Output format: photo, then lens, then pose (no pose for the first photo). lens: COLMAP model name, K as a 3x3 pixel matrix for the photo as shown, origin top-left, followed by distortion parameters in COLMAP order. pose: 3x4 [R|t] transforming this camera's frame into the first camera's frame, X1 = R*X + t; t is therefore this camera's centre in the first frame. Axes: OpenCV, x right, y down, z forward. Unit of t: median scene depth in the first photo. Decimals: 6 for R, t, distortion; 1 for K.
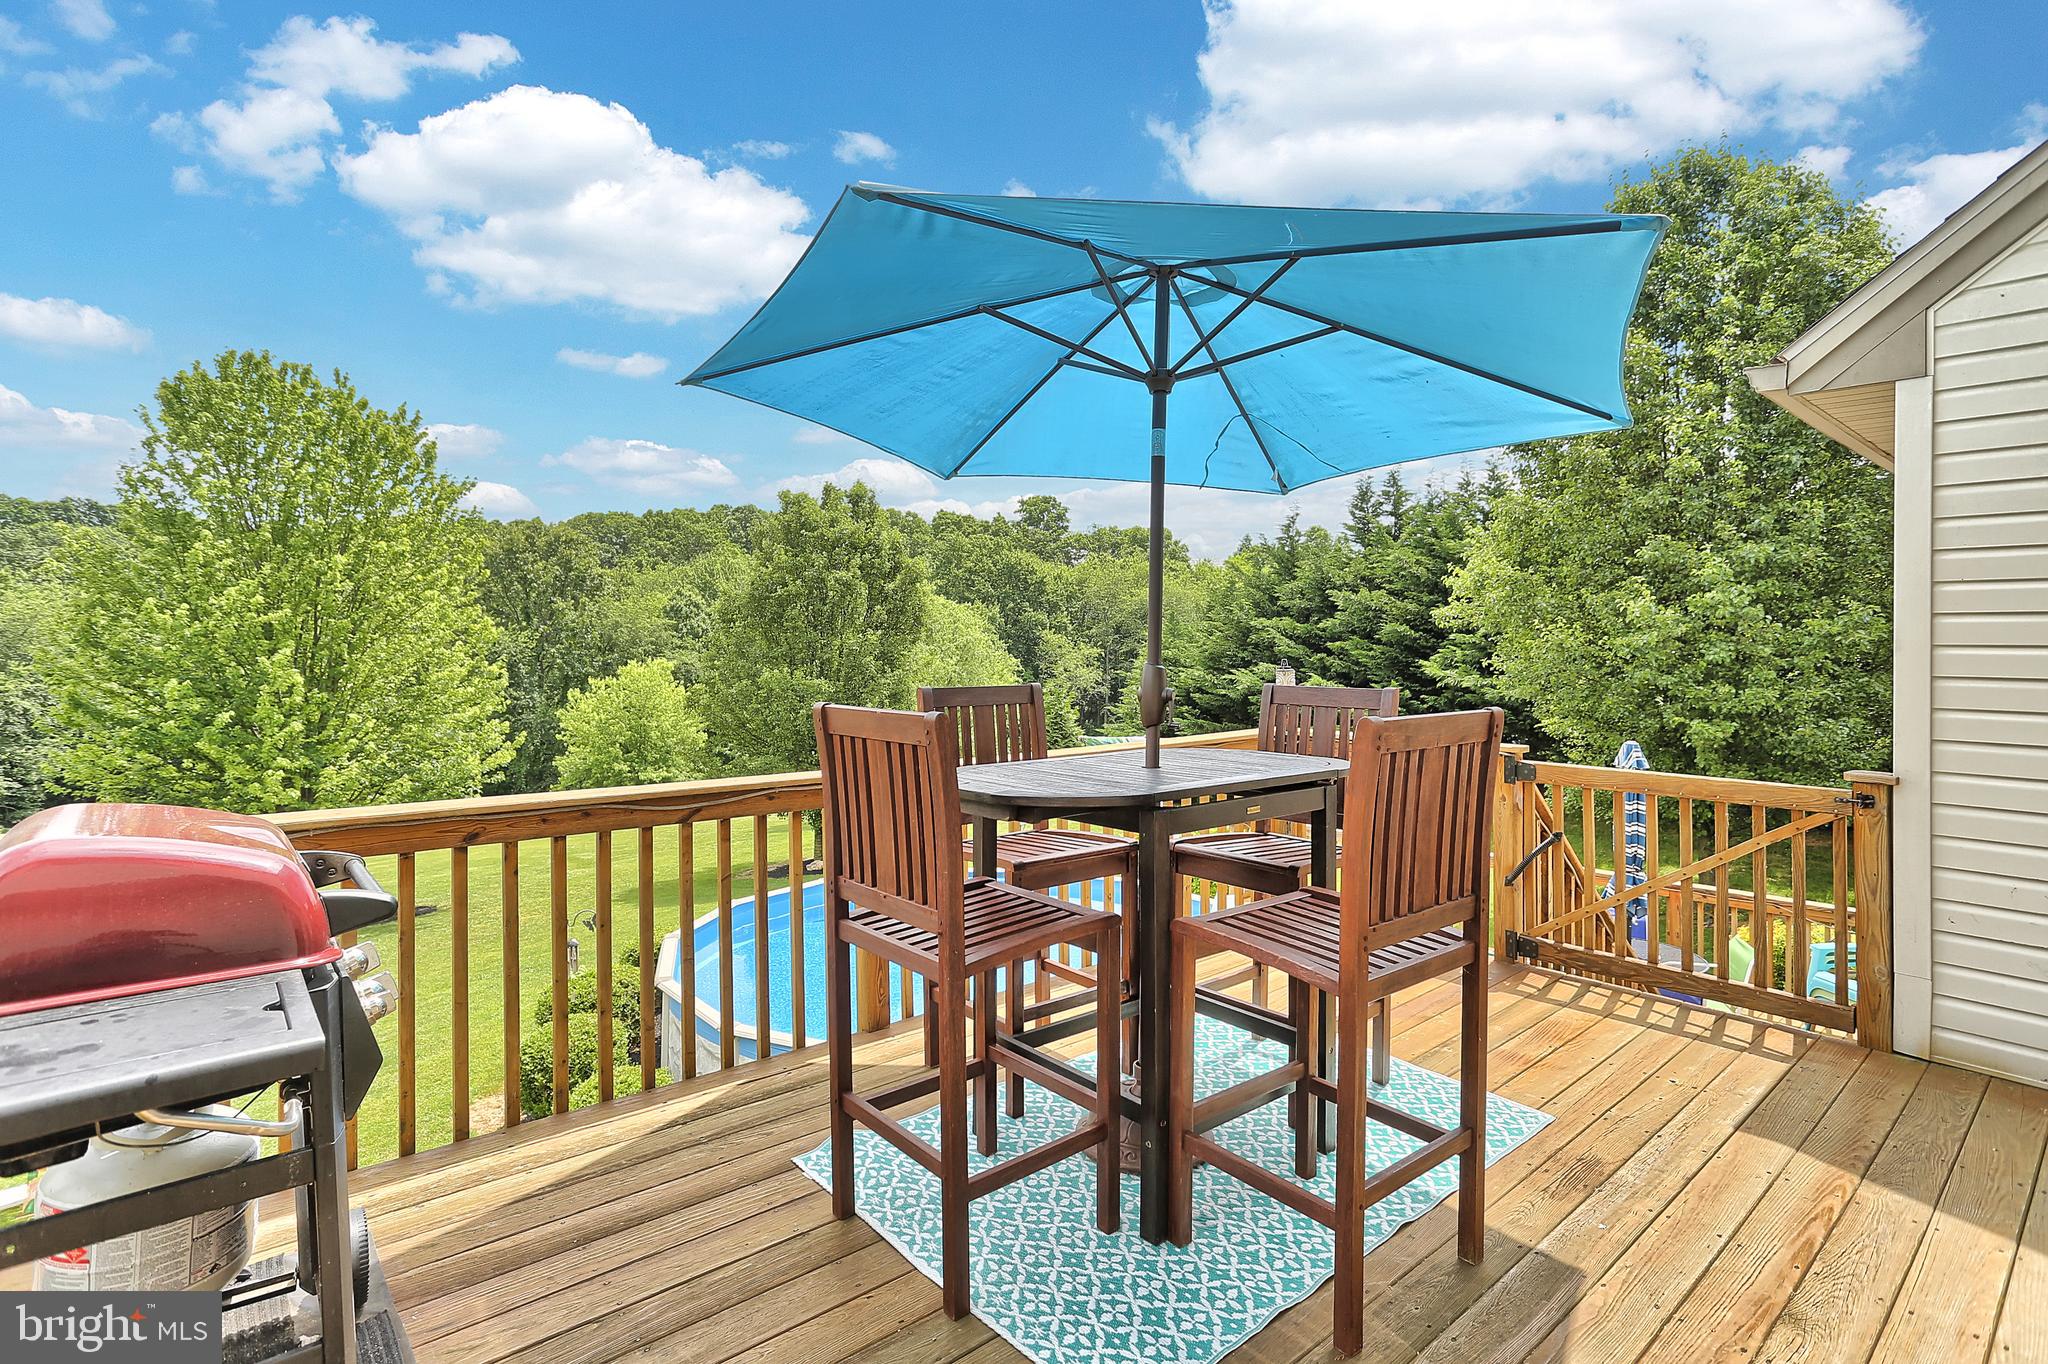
lens RADIAL K [[1033.9, 0, 1045.8], [0, 1033.9, 654.8], [0, 0, 1]] dist [-0.065058, 0.035234]
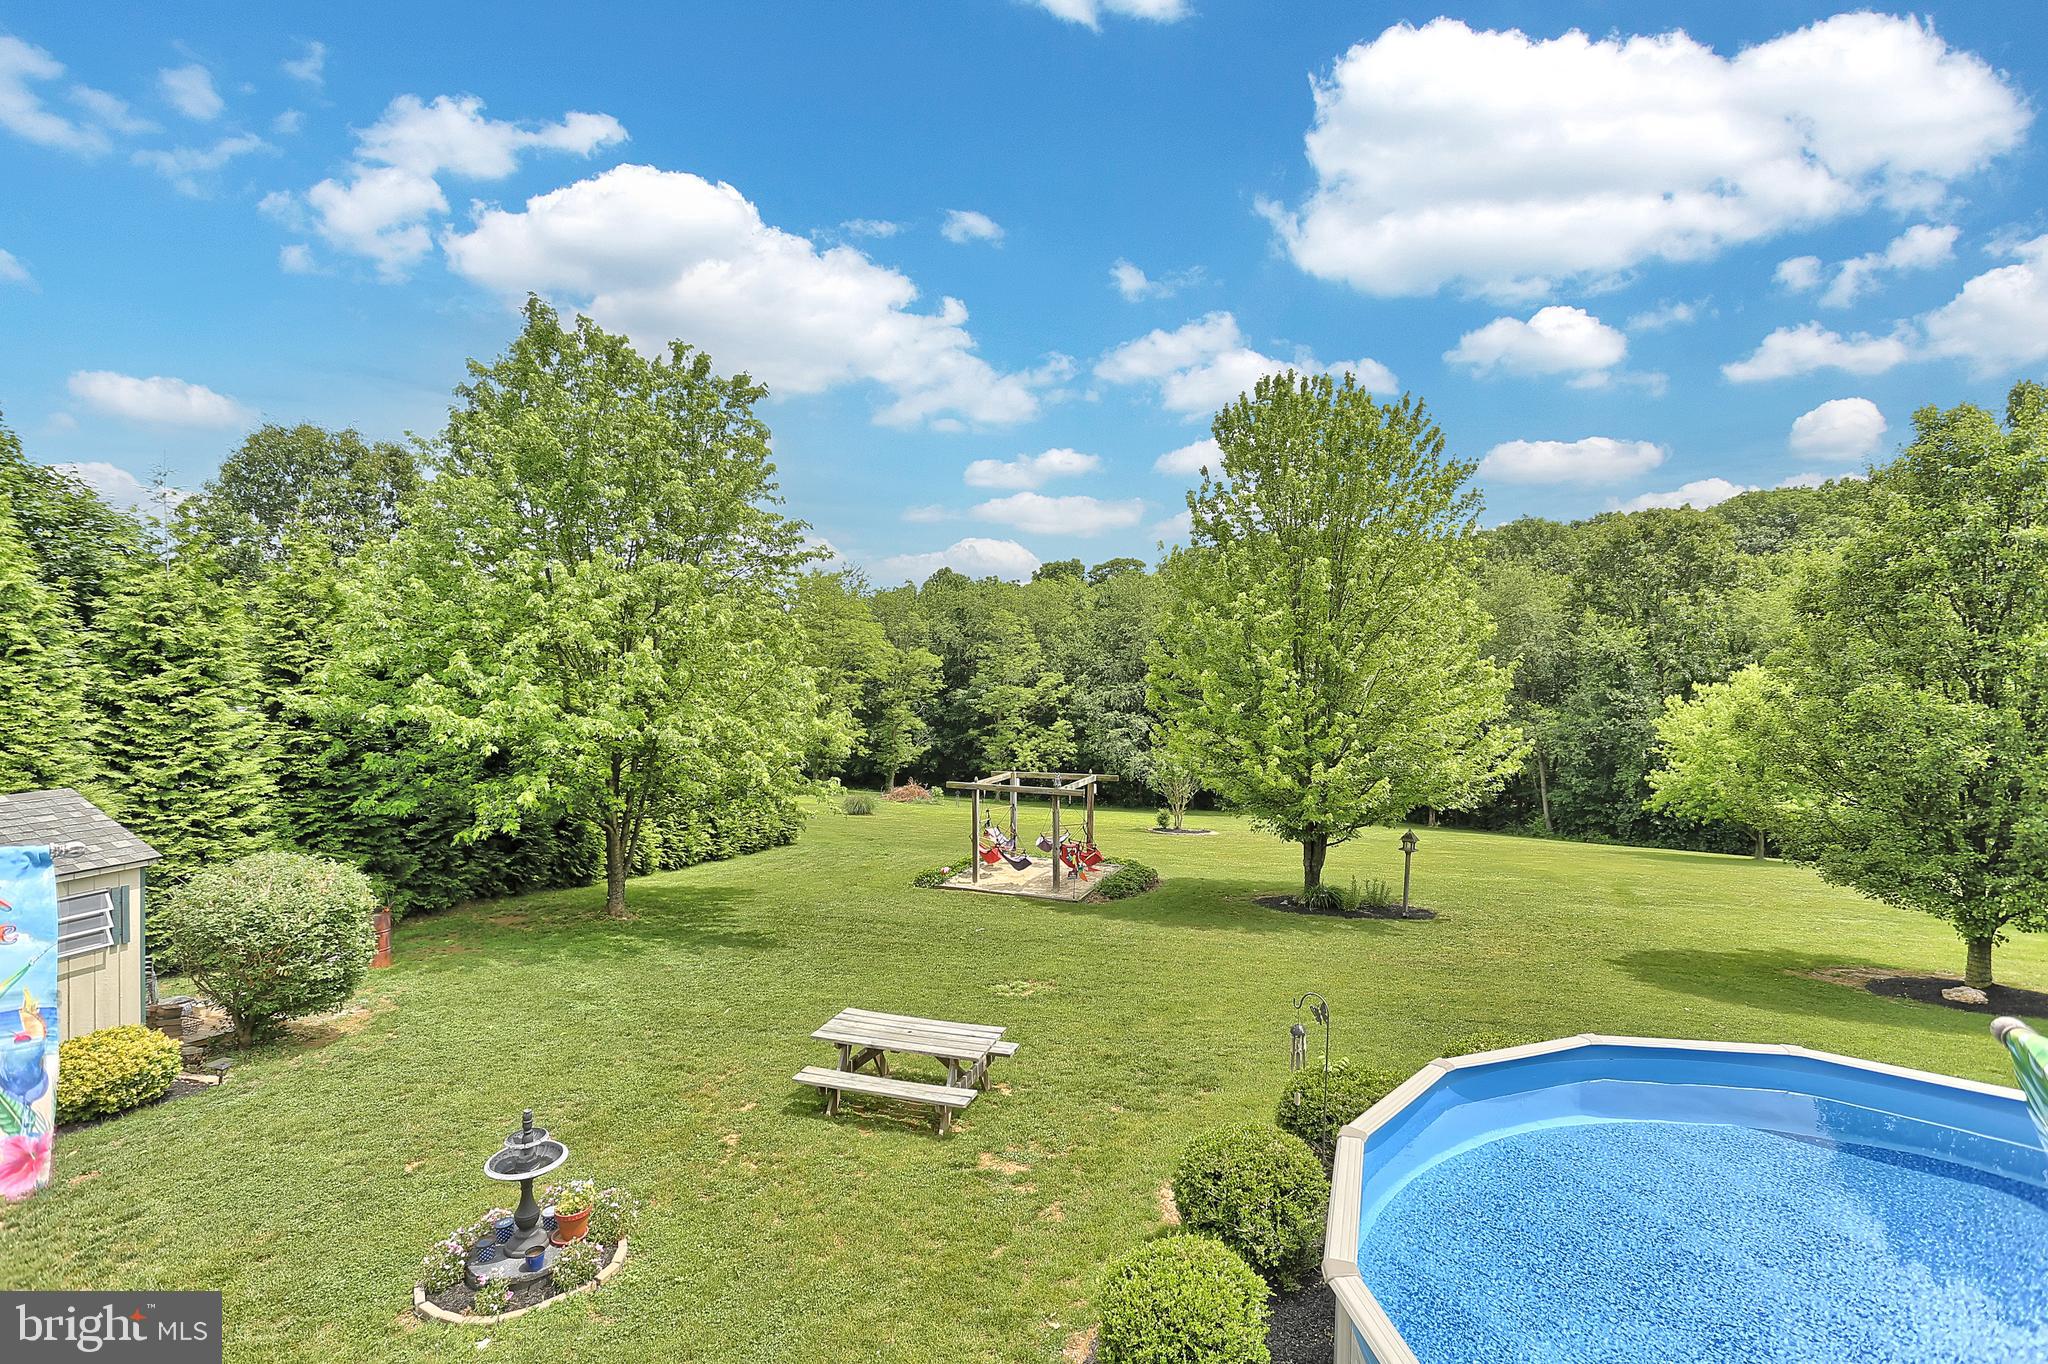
lens RADIAL K [[1033.9, 0, 1045.8], [0, 1033.9, 654.8], [0, 0, 1]] dist [-0.065058, 0.035234]
pose [[0.478286, 0.007346, -0.878174, 0.033078], [-0.008859, 0.999954, 0.003540, 0.000463], [0.878160, 0.006086, 0.478329, 0.127500]]
